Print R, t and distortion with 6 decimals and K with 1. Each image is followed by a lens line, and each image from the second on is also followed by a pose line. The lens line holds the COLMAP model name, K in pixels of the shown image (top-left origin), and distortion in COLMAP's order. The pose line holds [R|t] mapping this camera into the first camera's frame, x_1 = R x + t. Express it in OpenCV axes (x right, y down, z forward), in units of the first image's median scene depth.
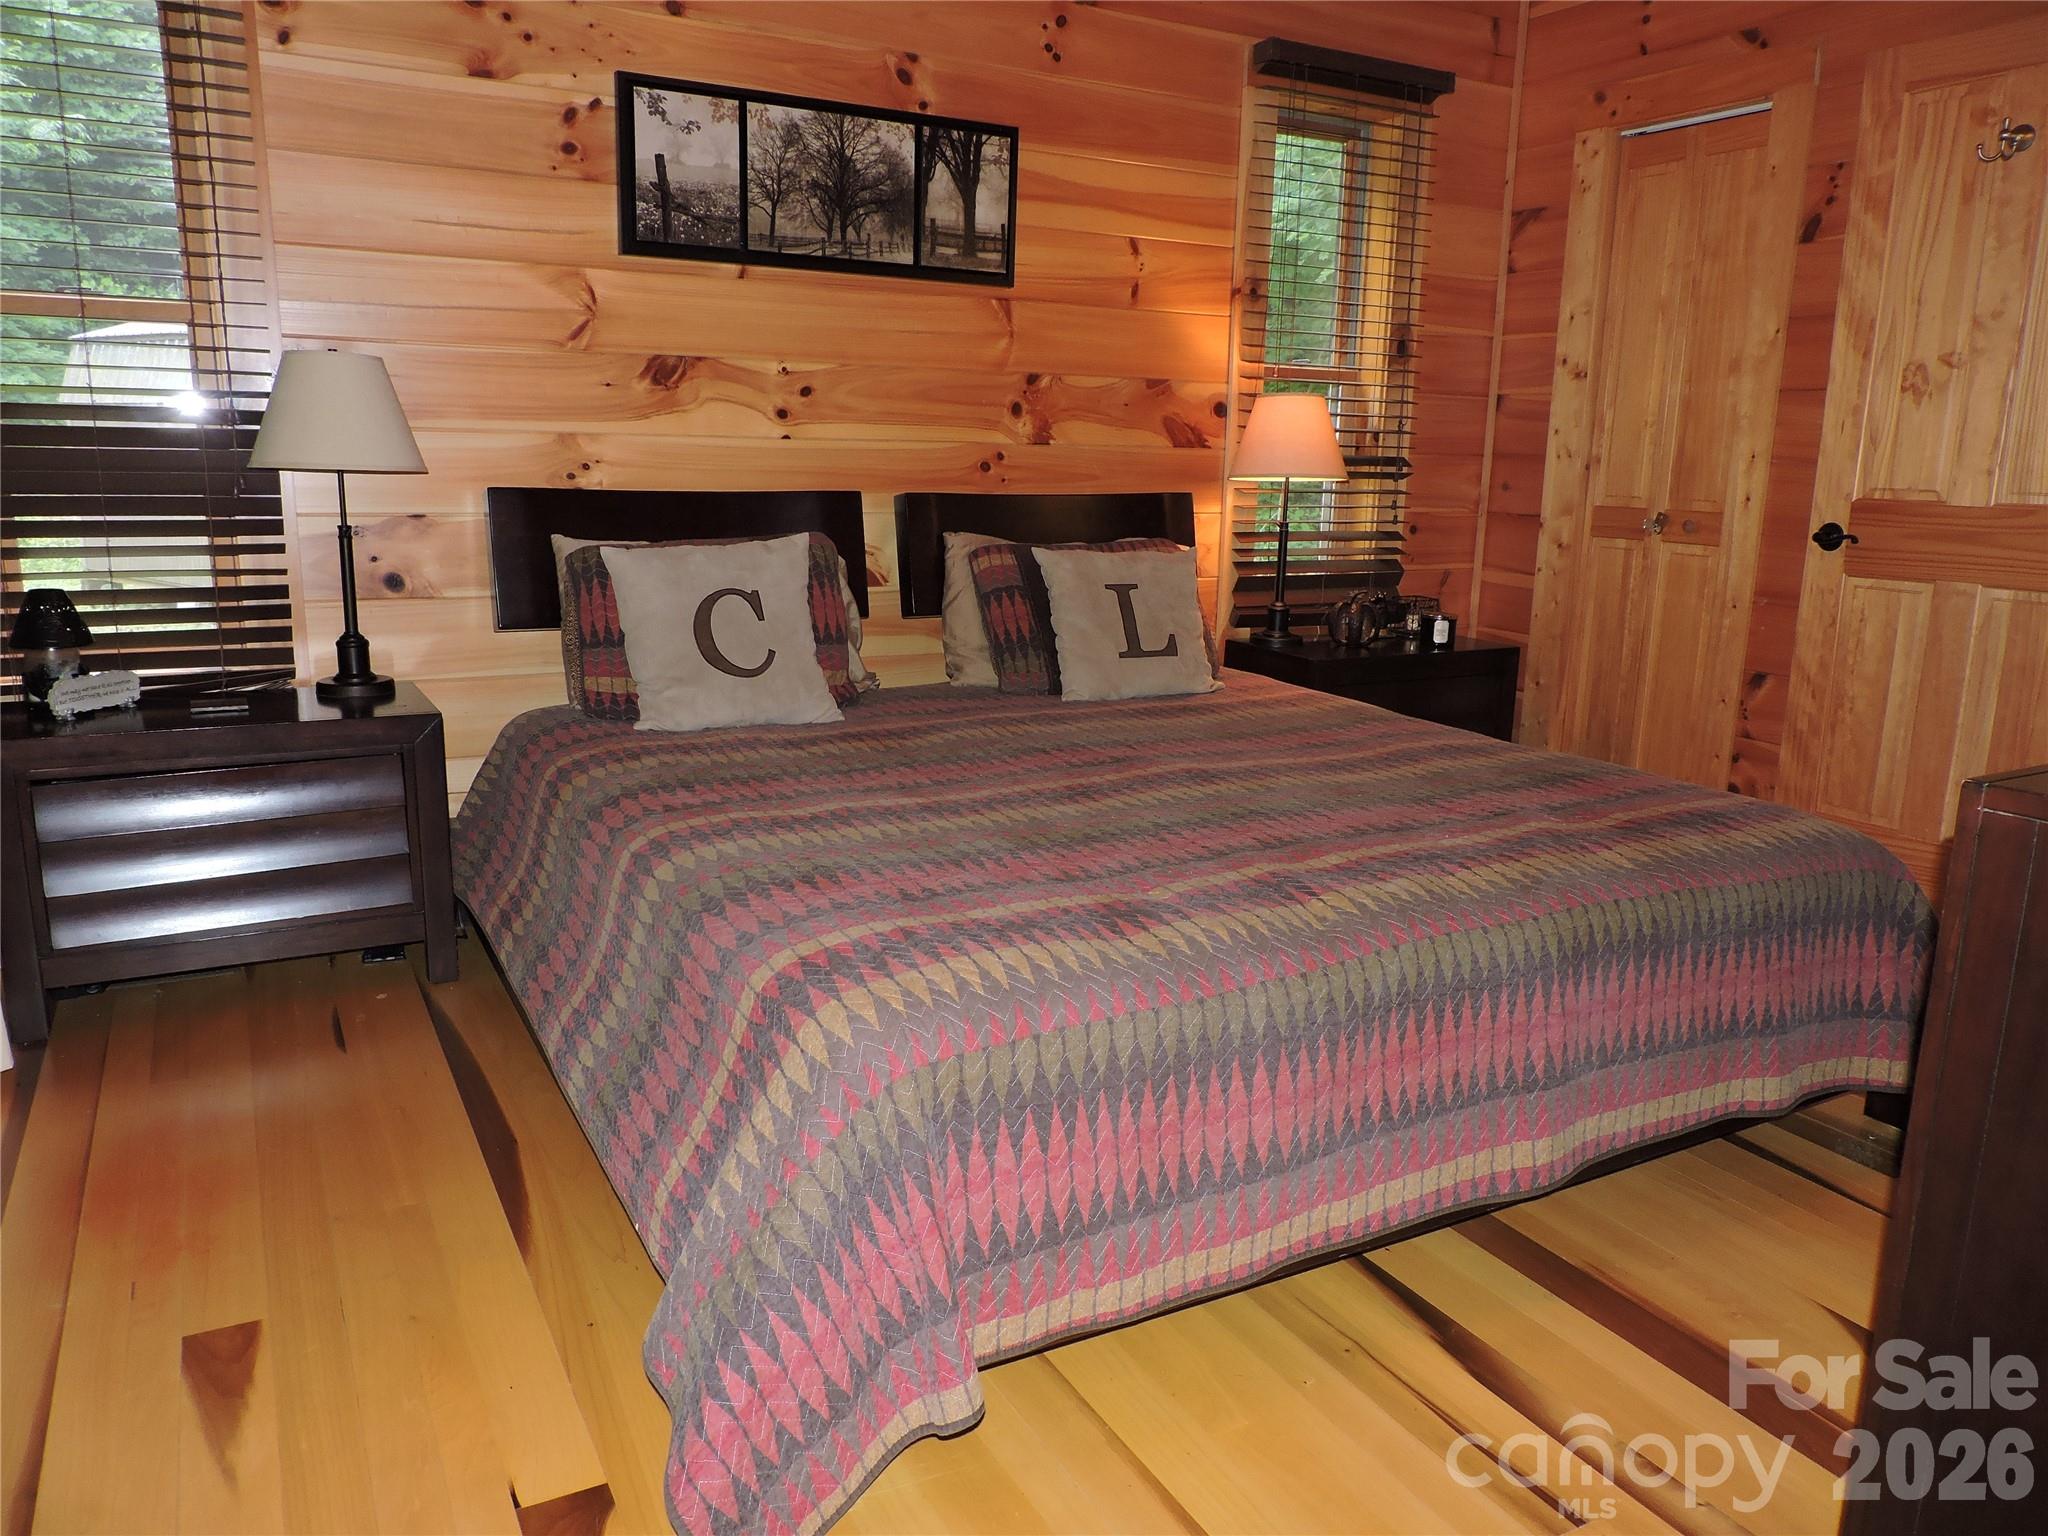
lens RADIAL K [[1451.7, 0, 1027.9], [0, 1451.7, 768.5], [0, 0, 1]] dist [-0.024686, 0.001649]
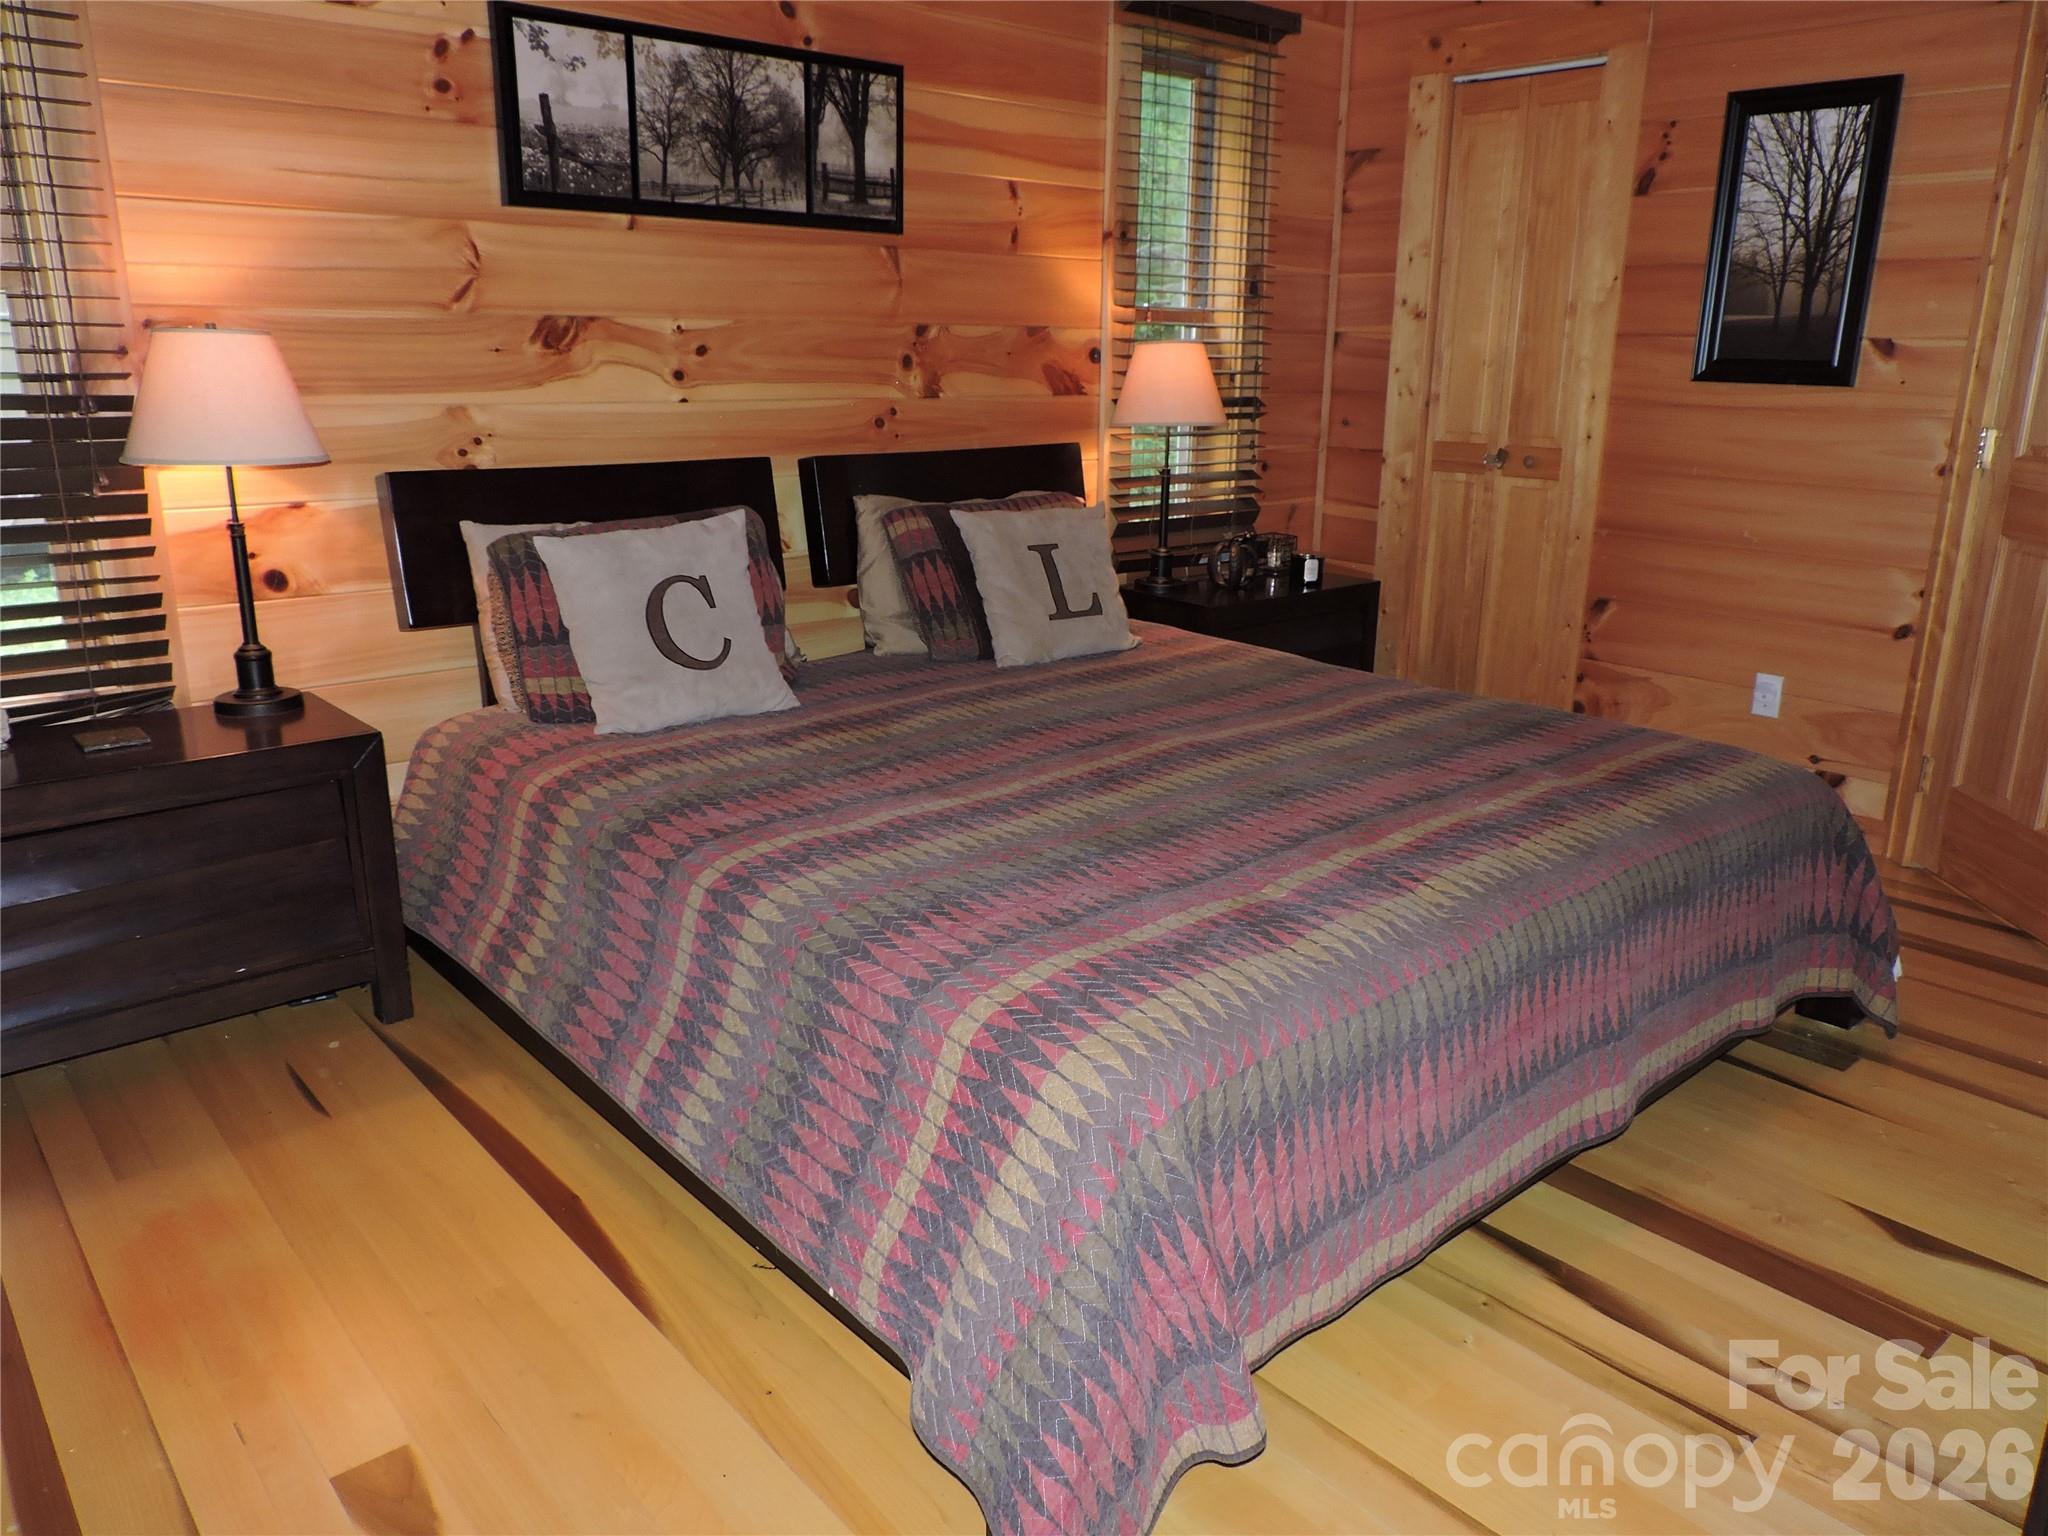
lens RADIAL K [[1451.7, 0, 1027.9], [0, 1451.7, 768.5], [0, 0, 1]] dist [-0.024686, 0.001649]
pose [[0.976880, -0.070256, 0.201912, -0.157517], [0.056664, 0.995770, 0.072331, -0.047233], [-0.206140, -0.059218, 0.976729, 0.024738]]
